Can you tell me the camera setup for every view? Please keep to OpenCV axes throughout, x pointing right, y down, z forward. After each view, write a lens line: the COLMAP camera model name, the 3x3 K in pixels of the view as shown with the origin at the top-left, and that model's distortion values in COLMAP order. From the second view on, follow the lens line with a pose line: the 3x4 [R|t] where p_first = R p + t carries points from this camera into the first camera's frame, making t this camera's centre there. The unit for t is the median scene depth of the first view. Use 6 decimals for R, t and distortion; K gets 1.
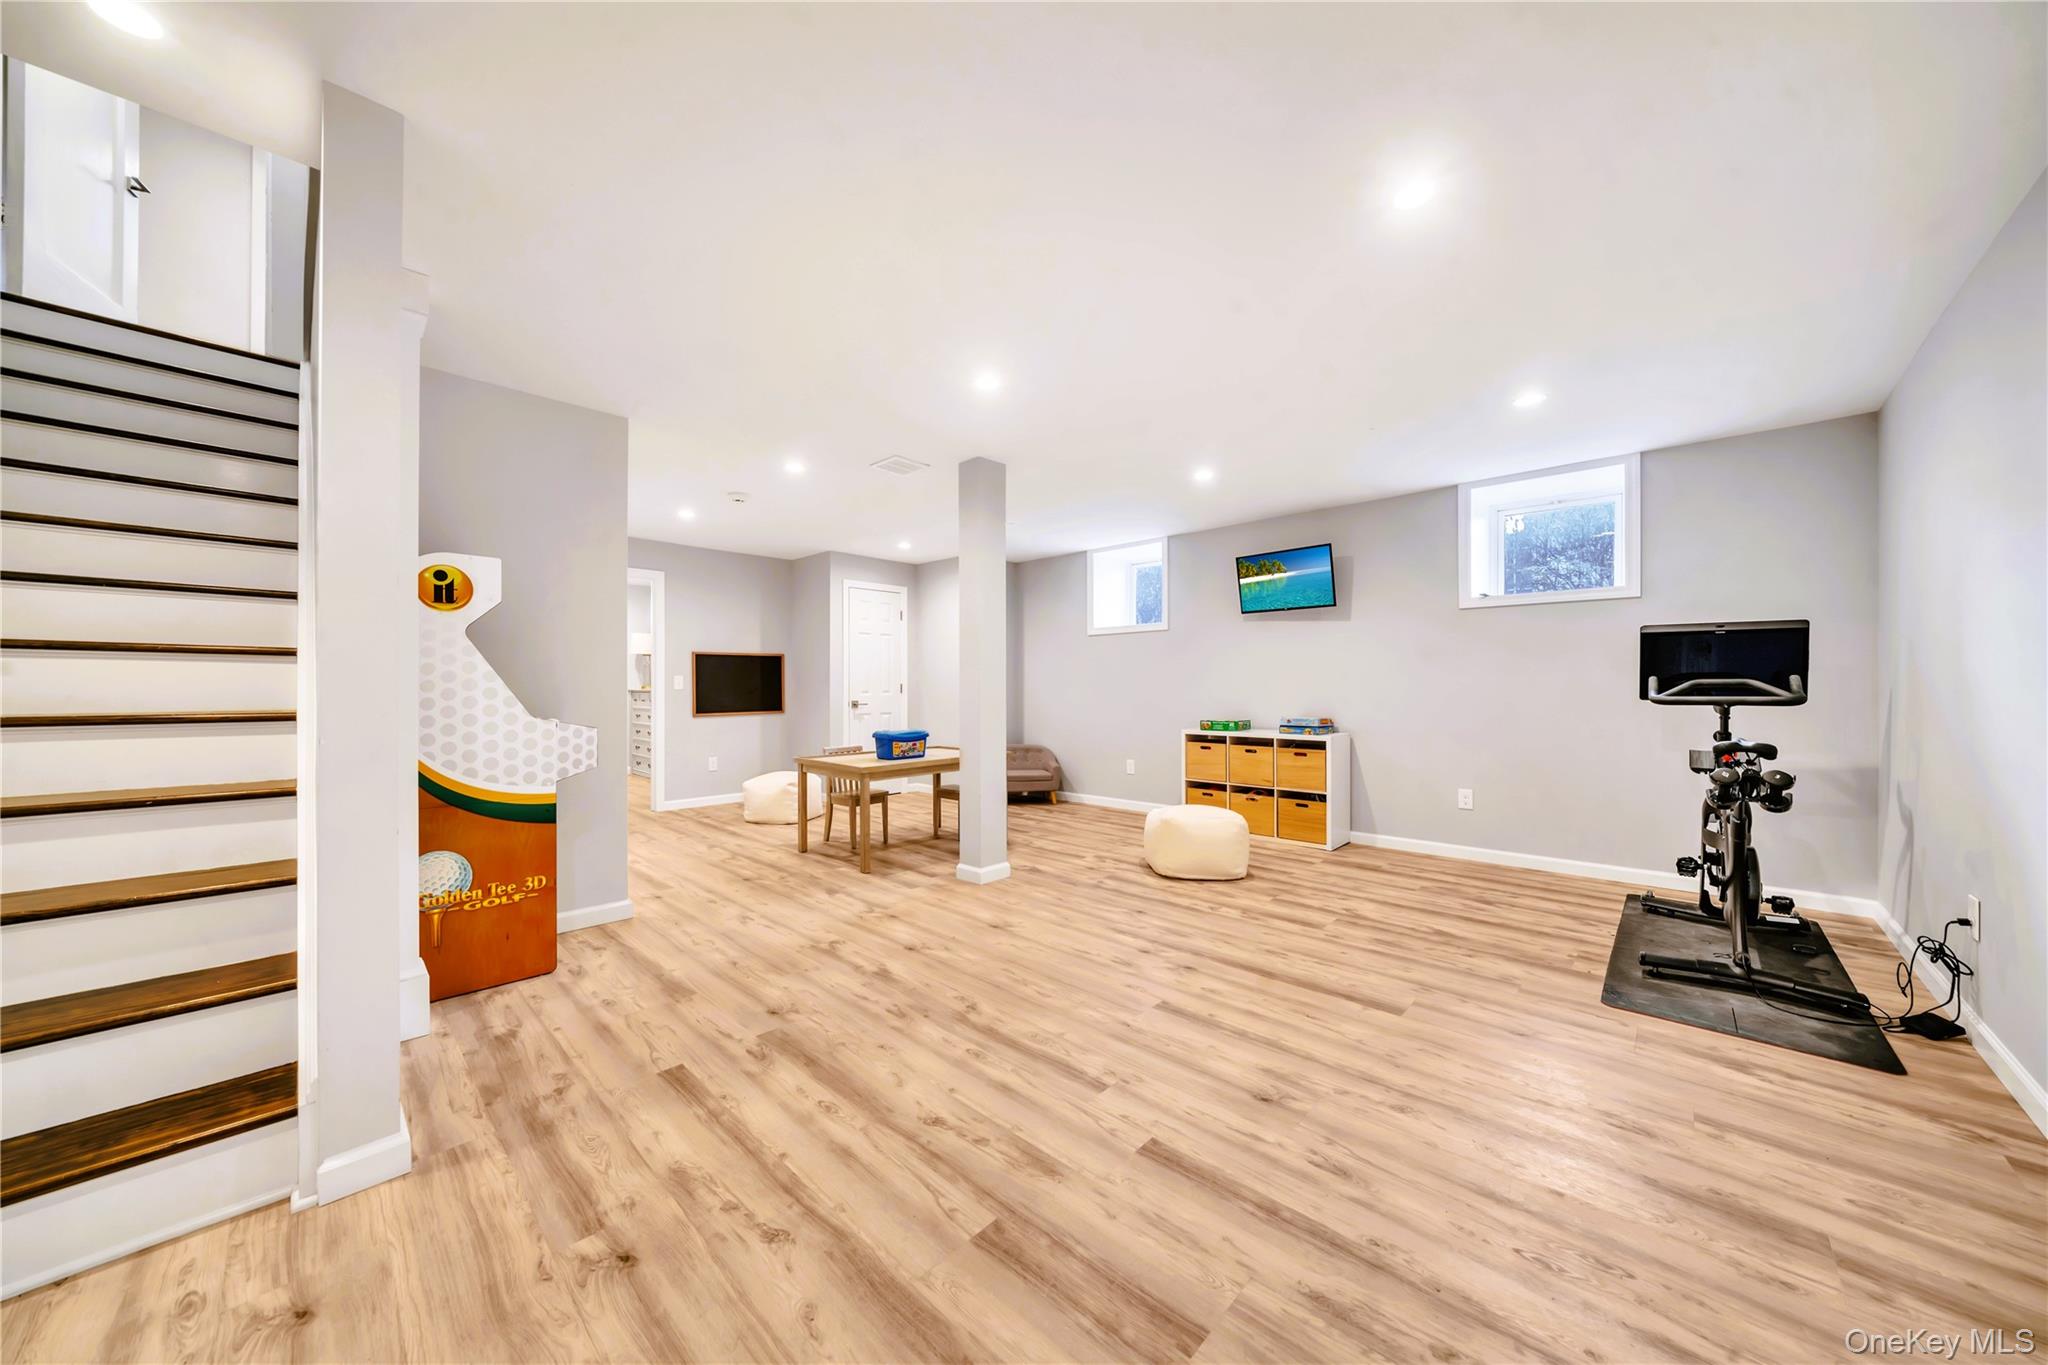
lens RADIAL K [[698.4, 0, 1008.5], [0, 698.4, 689.6], [0, 0, 1]] dist [0.001510, 0.000345]
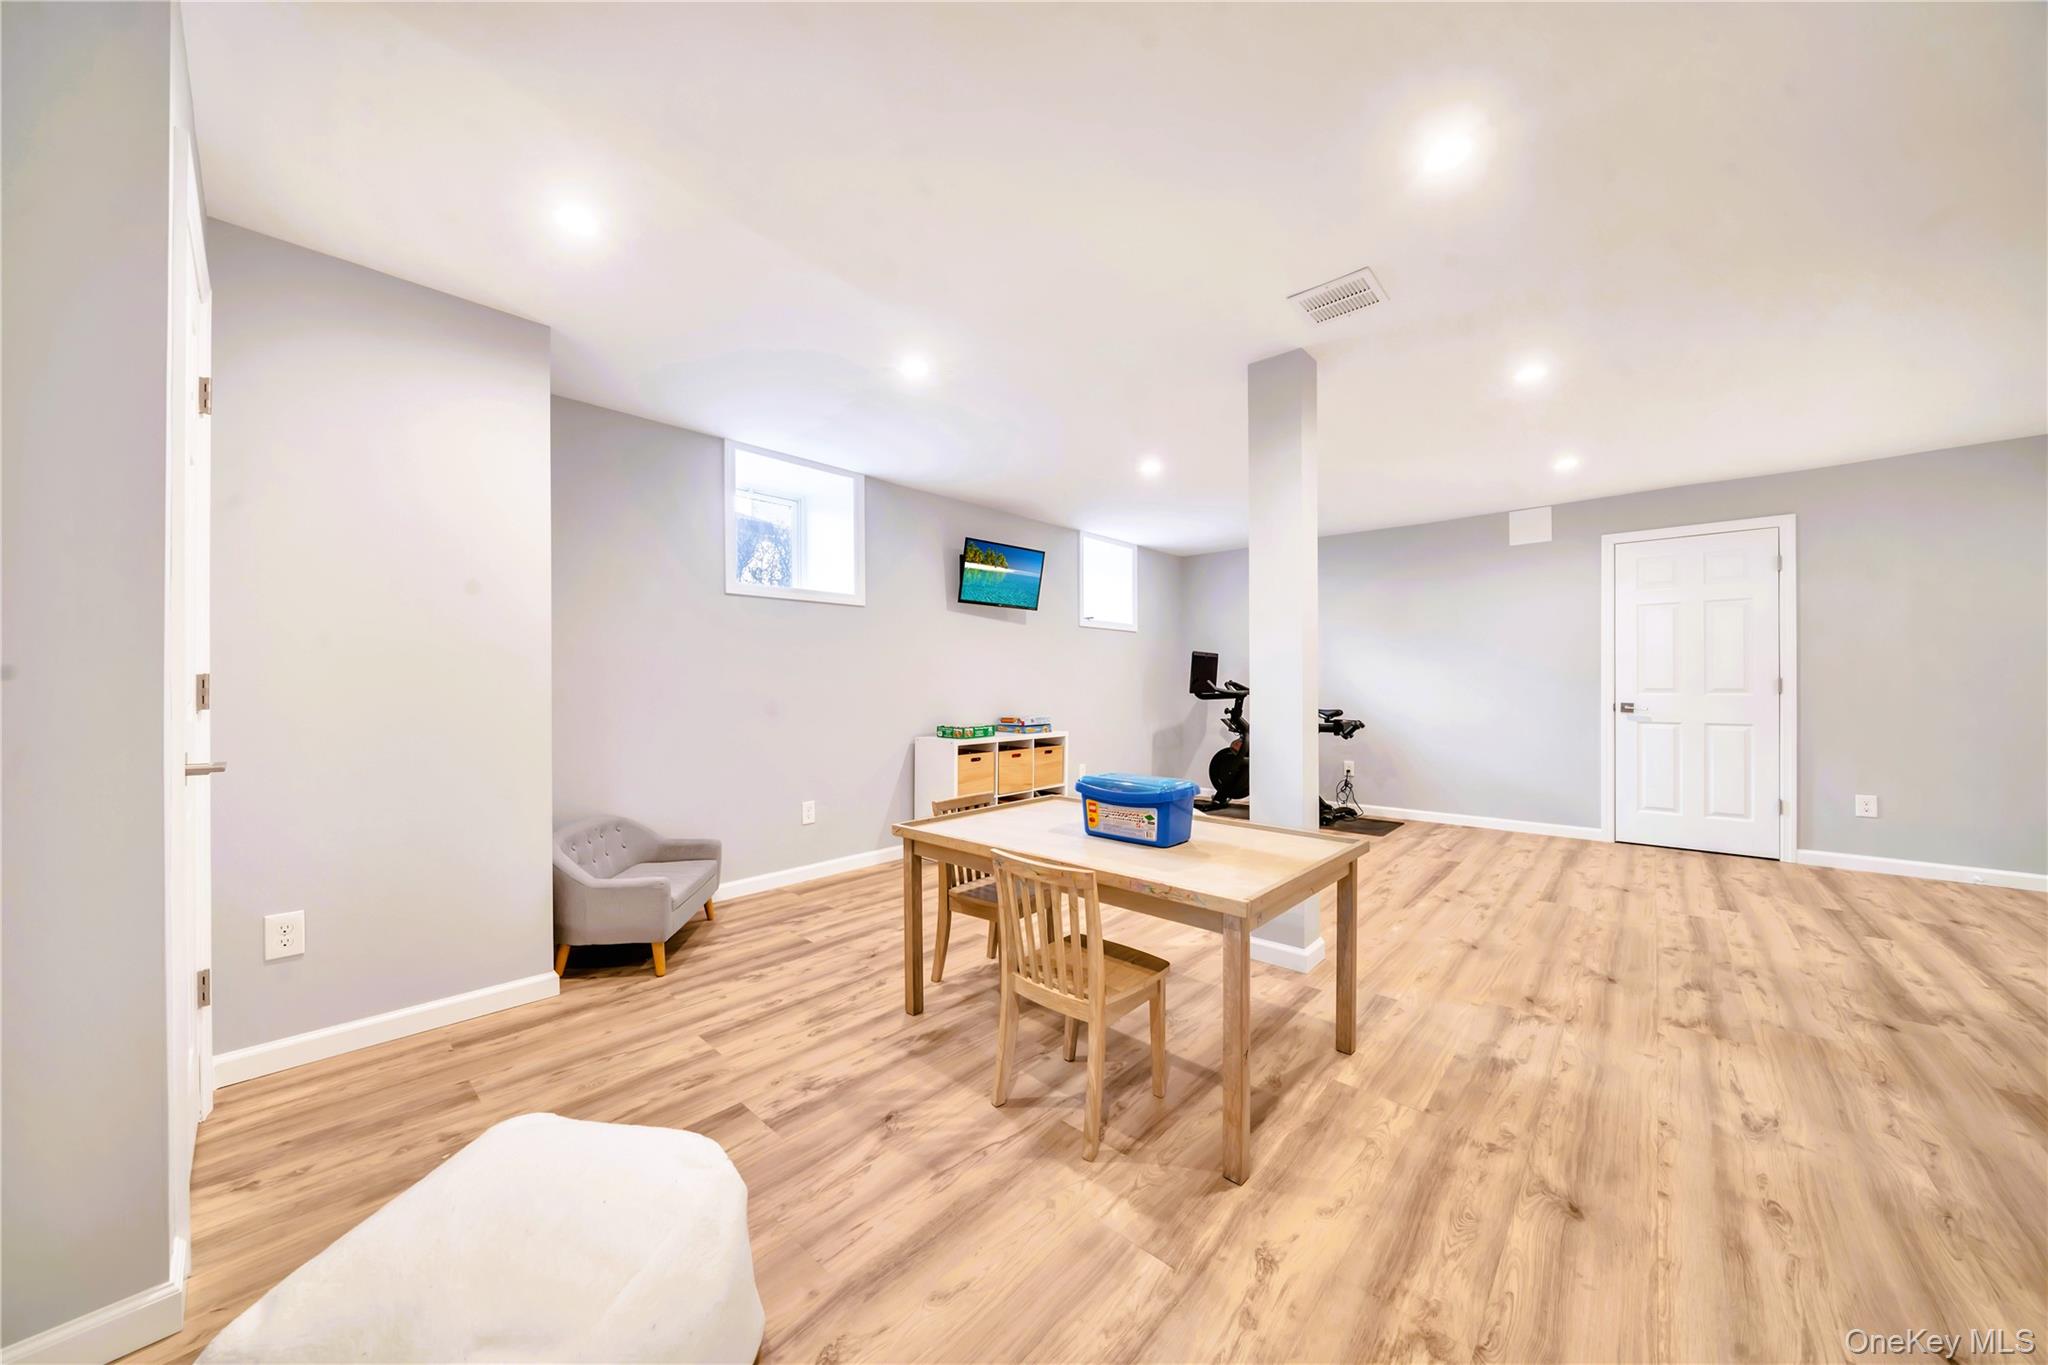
lens RADIAL K [[698.4, 0, 1019.1], [0, 698.4, 682.5], [0, 0, 1]] dist [0.001510, 0.000345]
pose [[-0.040402, 0.008813, 0.999145, -1.072142], [0.003622, 0.999956, -0.008674, -0.001408], [-0.999177, 0.003269, -0.040433, 1.914477]]
